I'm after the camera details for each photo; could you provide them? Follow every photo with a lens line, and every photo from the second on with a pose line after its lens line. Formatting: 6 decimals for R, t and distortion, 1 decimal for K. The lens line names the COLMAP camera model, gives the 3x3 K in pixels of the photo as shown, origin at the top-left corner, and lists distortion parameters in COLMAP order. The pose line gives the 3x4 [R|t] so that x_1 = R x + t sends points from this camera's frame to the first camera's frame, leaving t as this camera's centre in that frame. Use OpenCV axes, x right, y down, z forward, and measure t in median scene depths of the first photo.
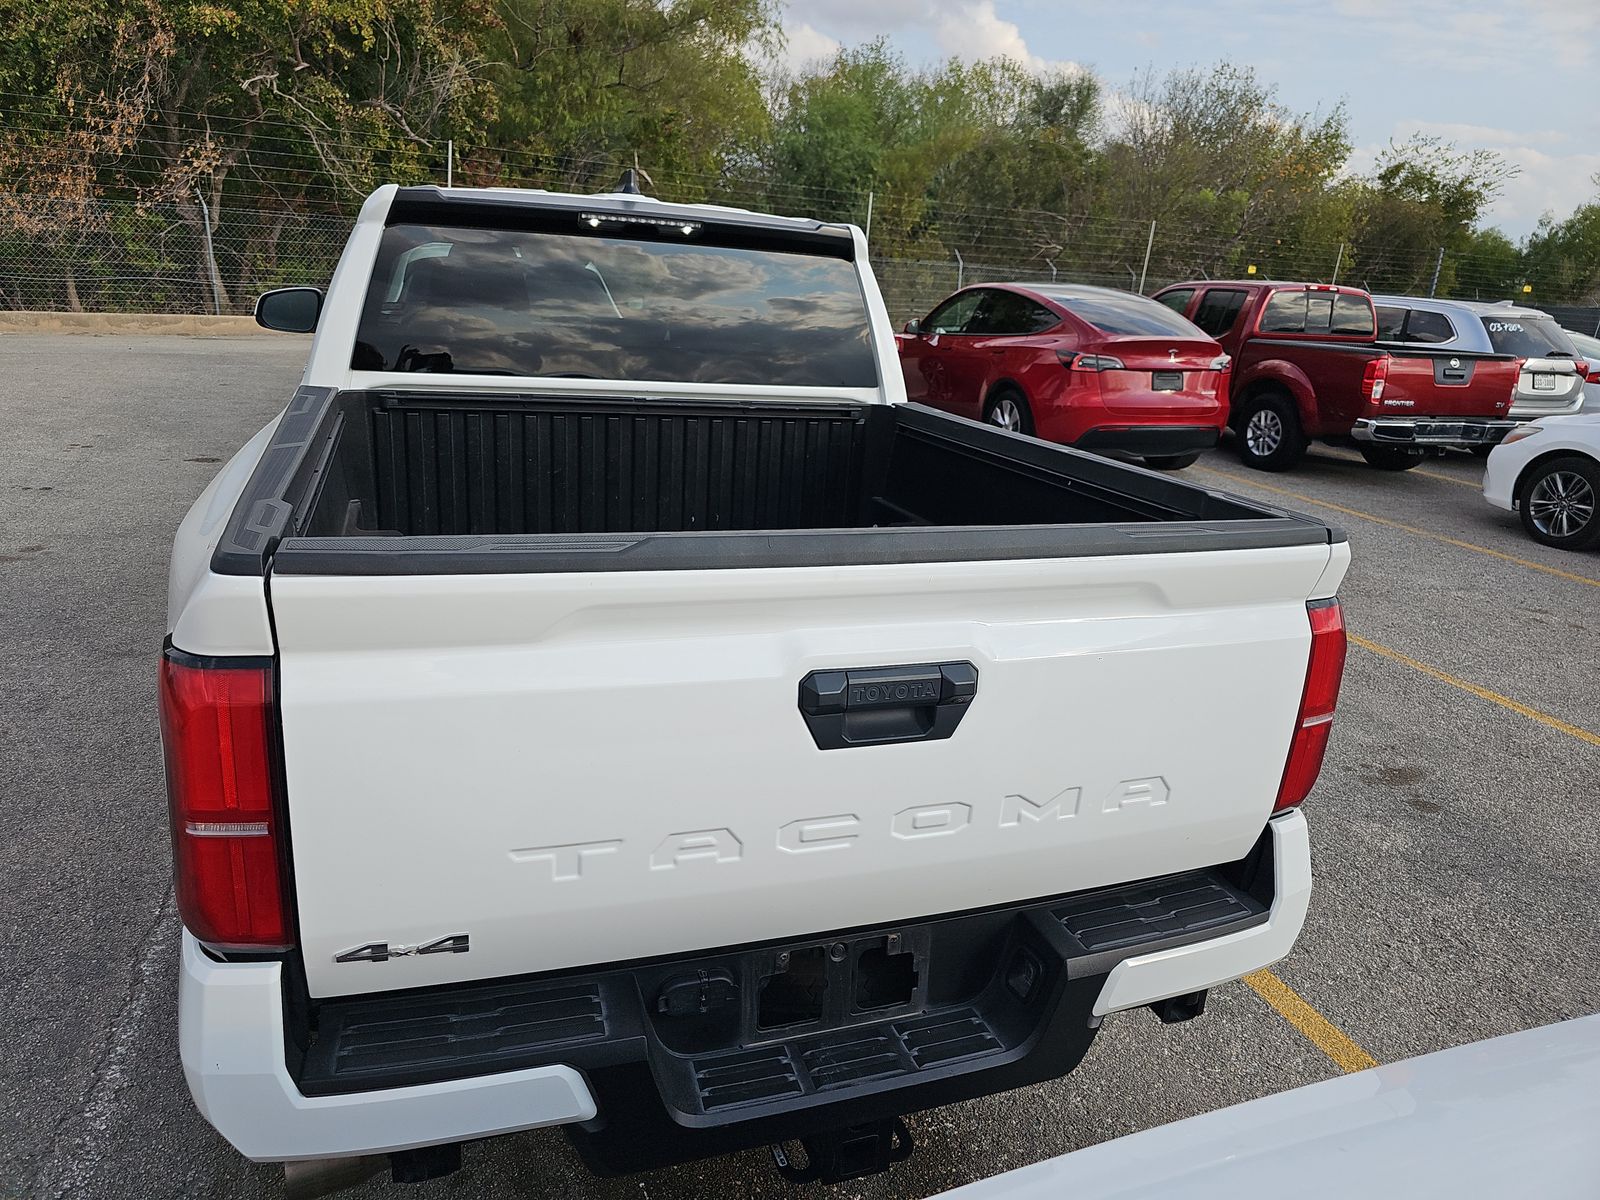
lens RADIAL K [[1081.9, 0, 795.6], [0, 1081.9, 607.2], [0, 0, 1]] dist [0.049660, -0.048482]
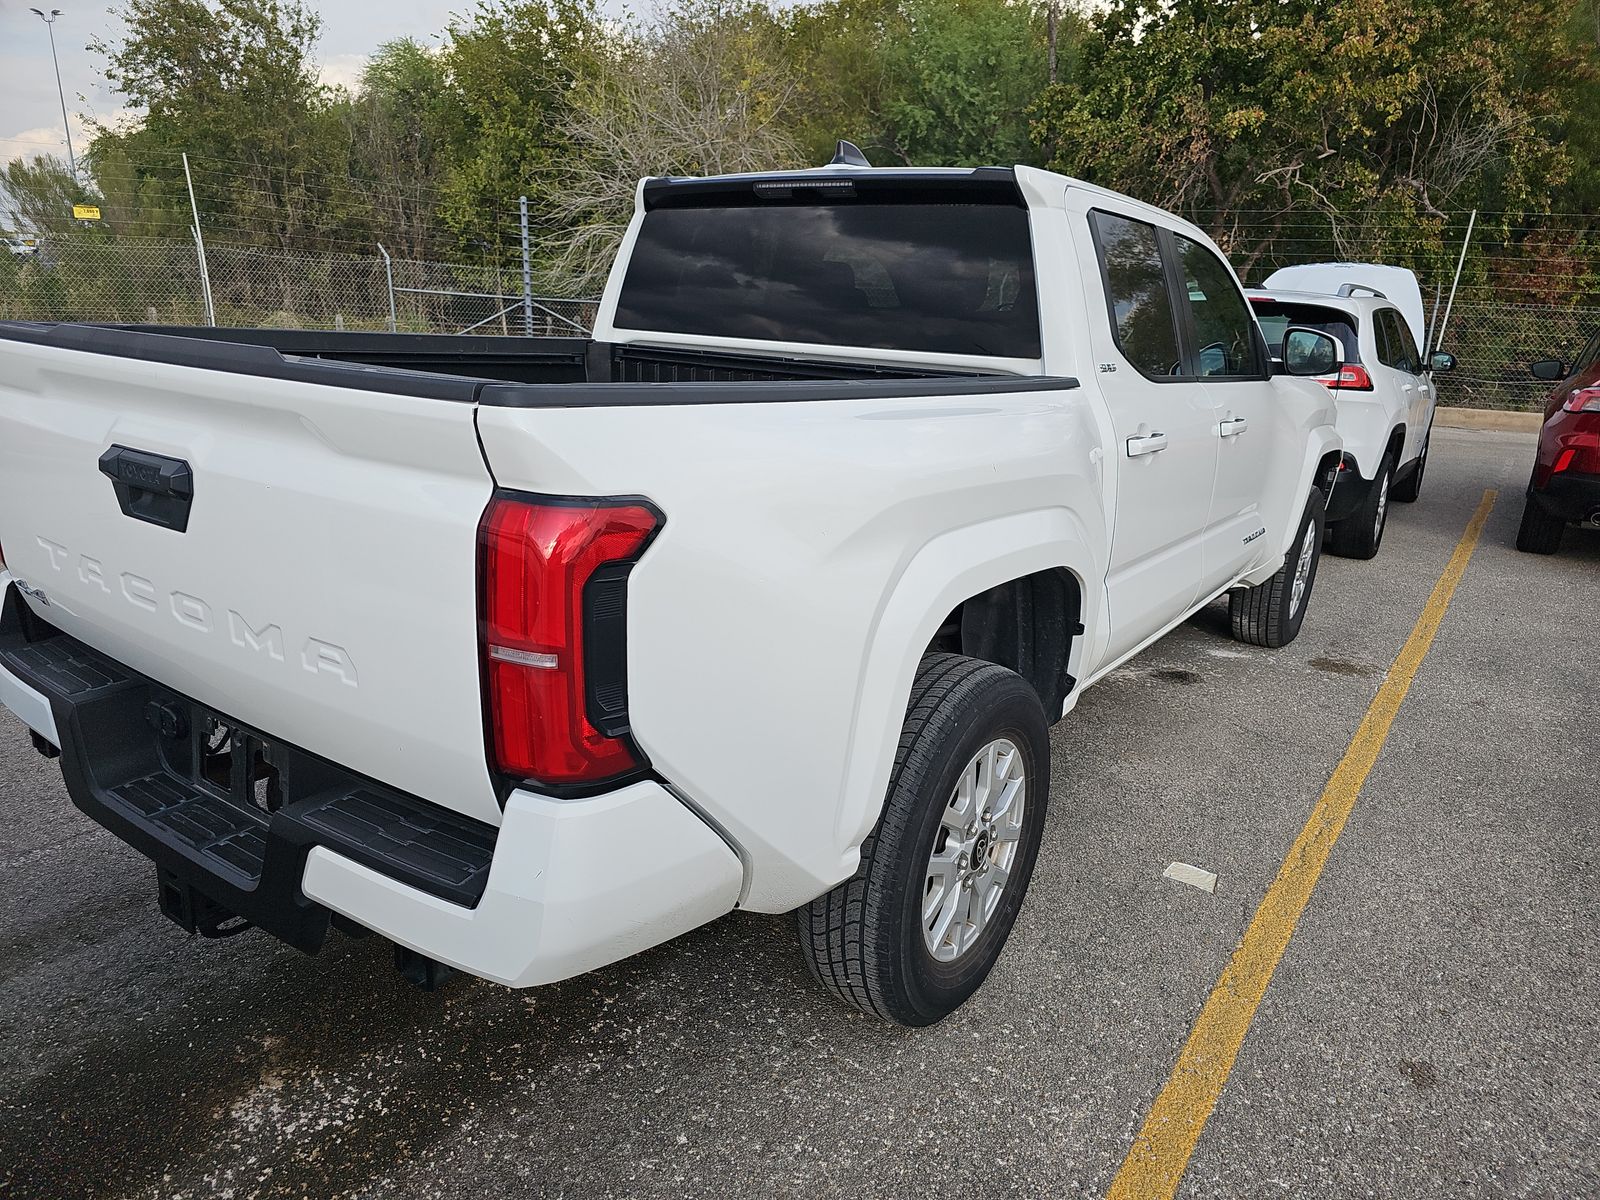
lens RADIAL K [[1081.9, 0, 795.6], [0, 1081.9, 607.2], [0, 0, 1]] dist [0.049660, -0.048482]
pose [[0.568678, 0.182884, -0.801972, 0.160209], [-0.258368, 0.965340, 0.036930, -0.000355], [0.780930, 0.186203, 0.596219, 0.095512]]
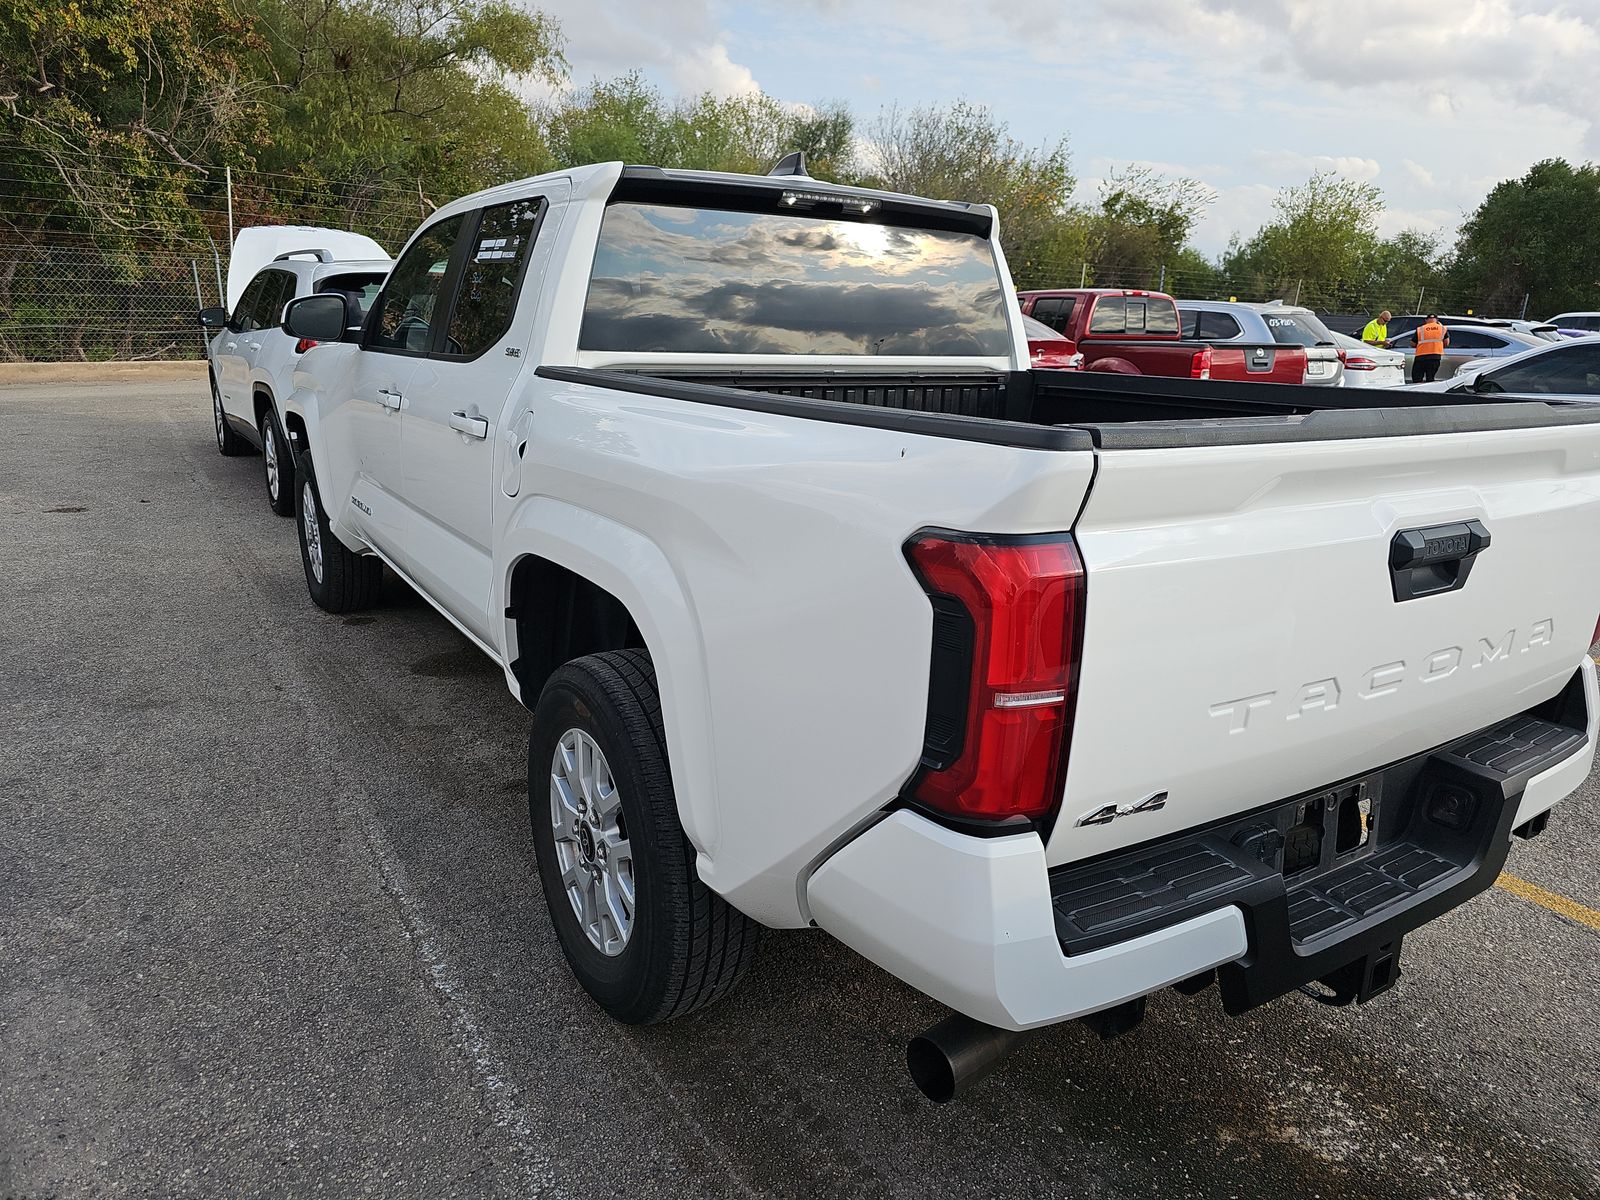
lens RADIAL K [[1081.9, 0, 795.6], [0, 1081.9, 607.2], [0, 0, 1]] dist [0.049660, -0.048482]
pose [[0.970603, -0.090594, 0.222988, -0.093845], [0.097237, 0.995080, -0.018970, 0.010754], [-0.220172, 0.040095, 0.974637, 0.001335]]
